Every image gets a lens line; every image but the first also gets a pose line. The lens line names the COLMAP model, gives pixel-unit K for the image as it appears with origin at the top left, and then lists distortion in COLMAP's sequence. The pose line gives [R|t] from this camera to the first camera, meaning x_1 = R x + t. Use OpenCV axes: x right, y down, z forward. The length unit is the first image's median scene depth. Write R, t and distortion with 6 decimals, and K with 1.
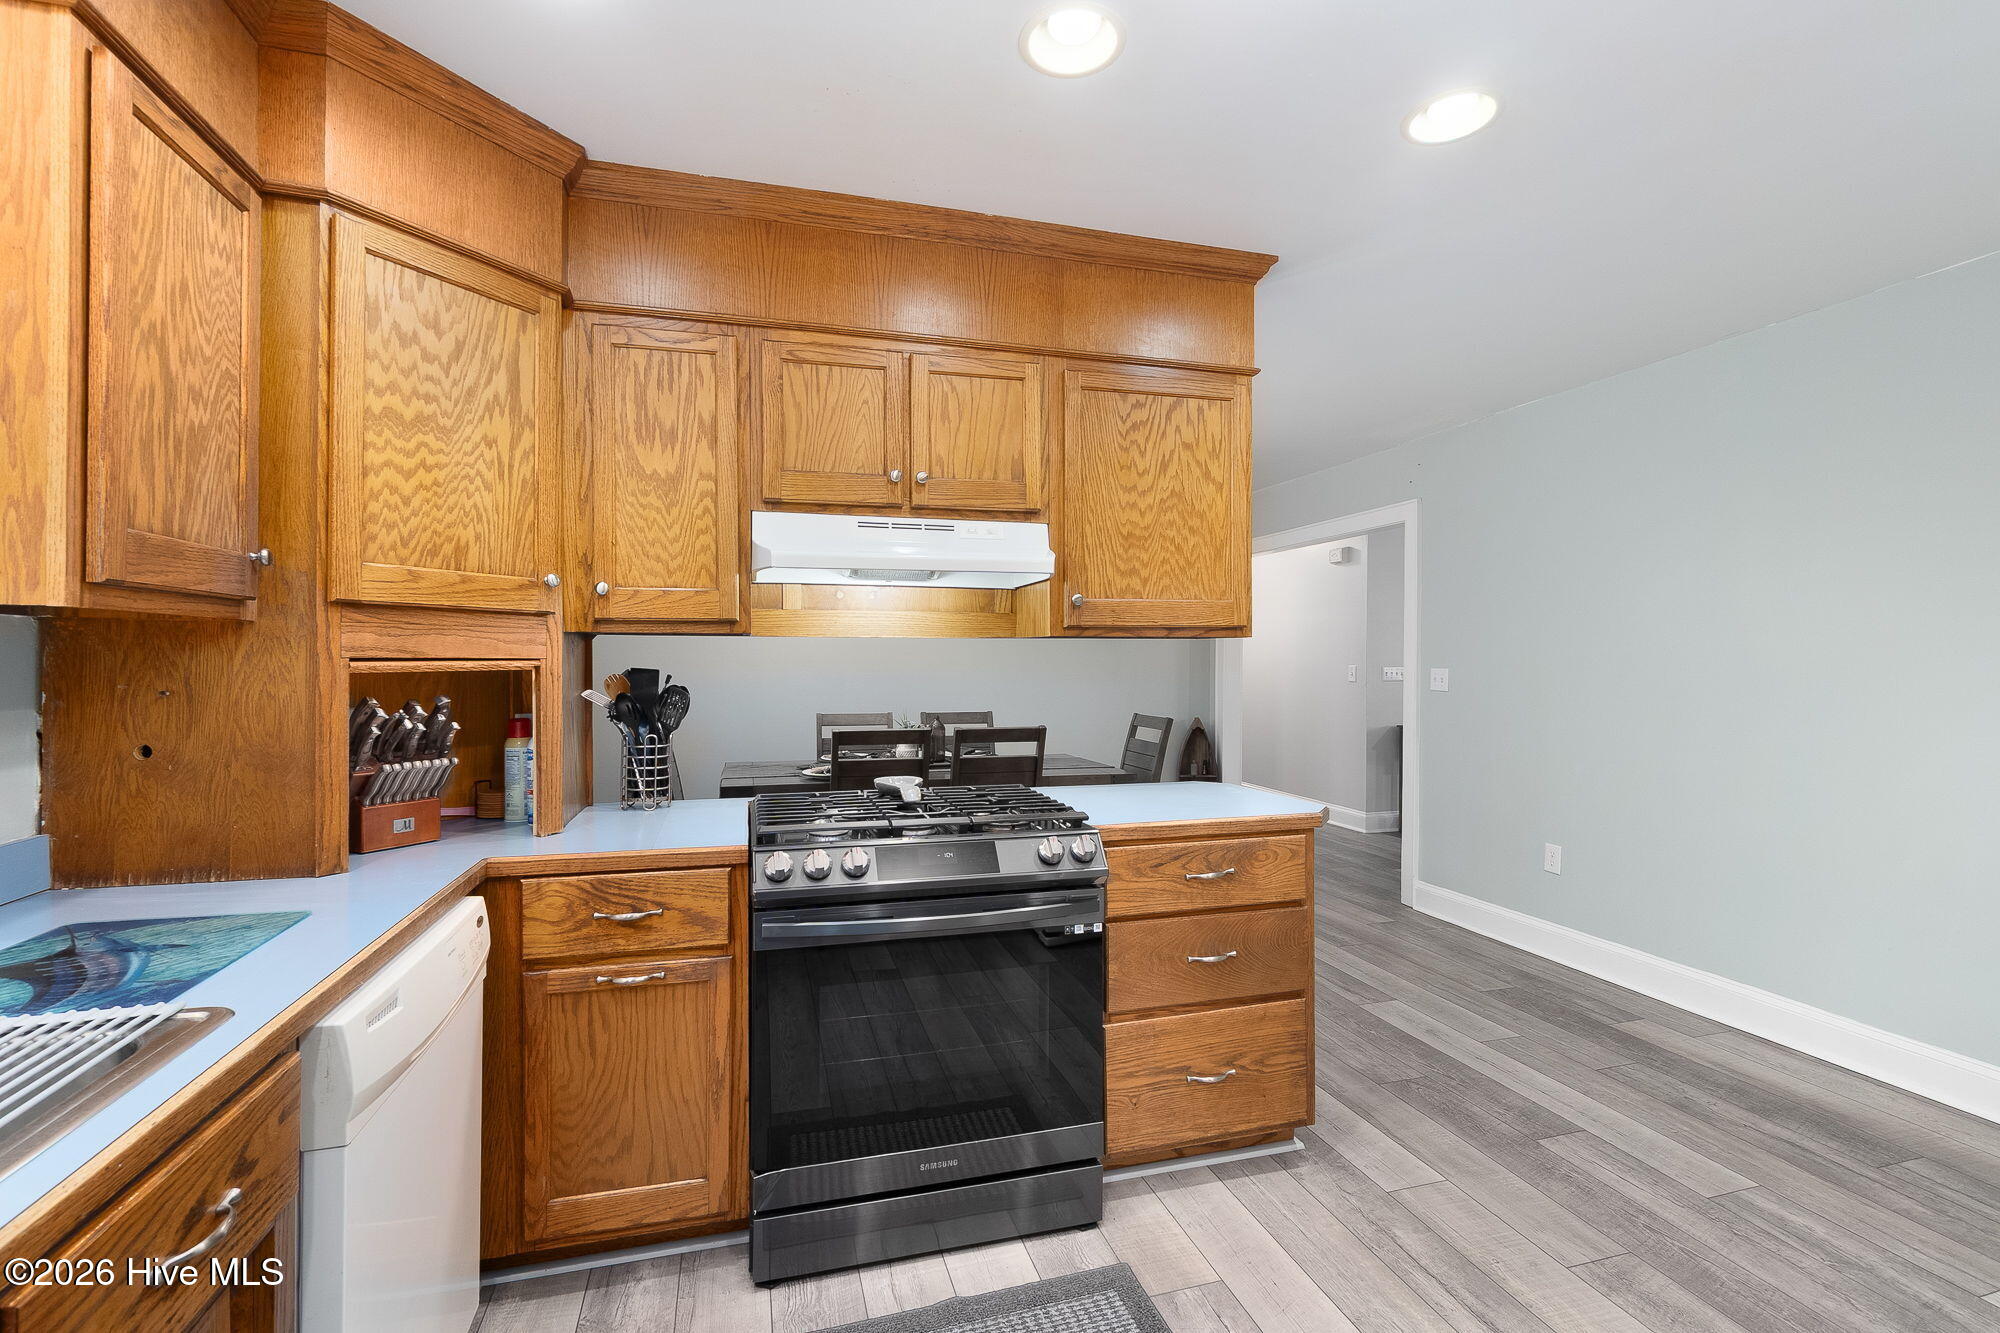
lens RADIAL K [[879.8, 0, 992.7], [0, 879.8, 653.3], [0, 0, 1]] dist [0.009351, -0.000027]
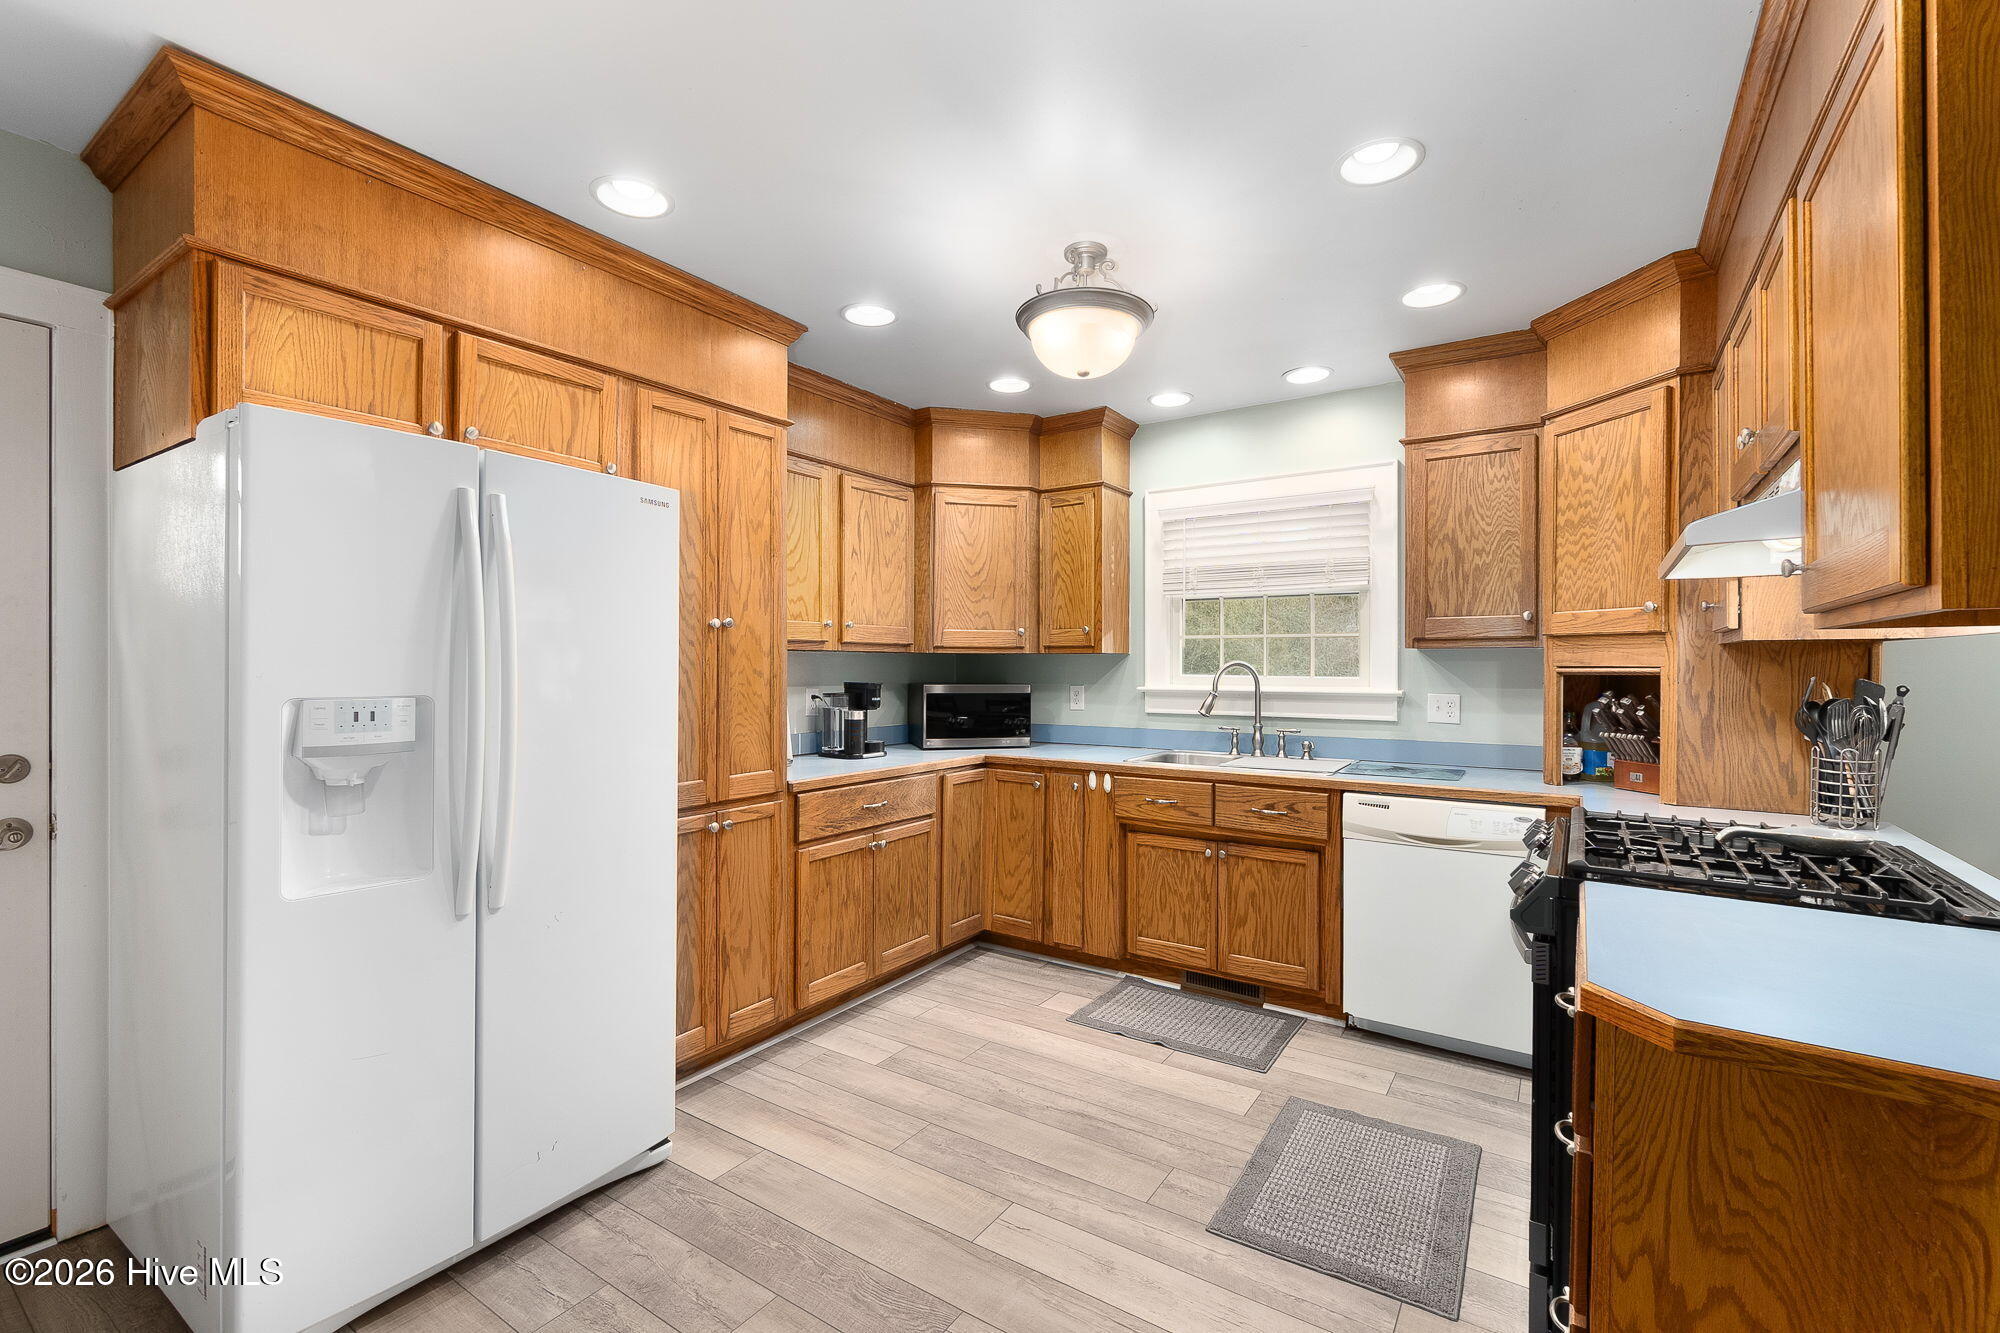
lens RADIAL K [[879.8, 0, 992.7], [0, 879.8, 653.3], [0, 0, 1]] dist [0.009351, -0.000027]
pose [[-0.764373, -0.004174, -0.644761, 1.213380], [0.008494, 0.999827, -0.016543, -0.000515], [0.644719, -0.018121, -0.764205, 1.517462]]
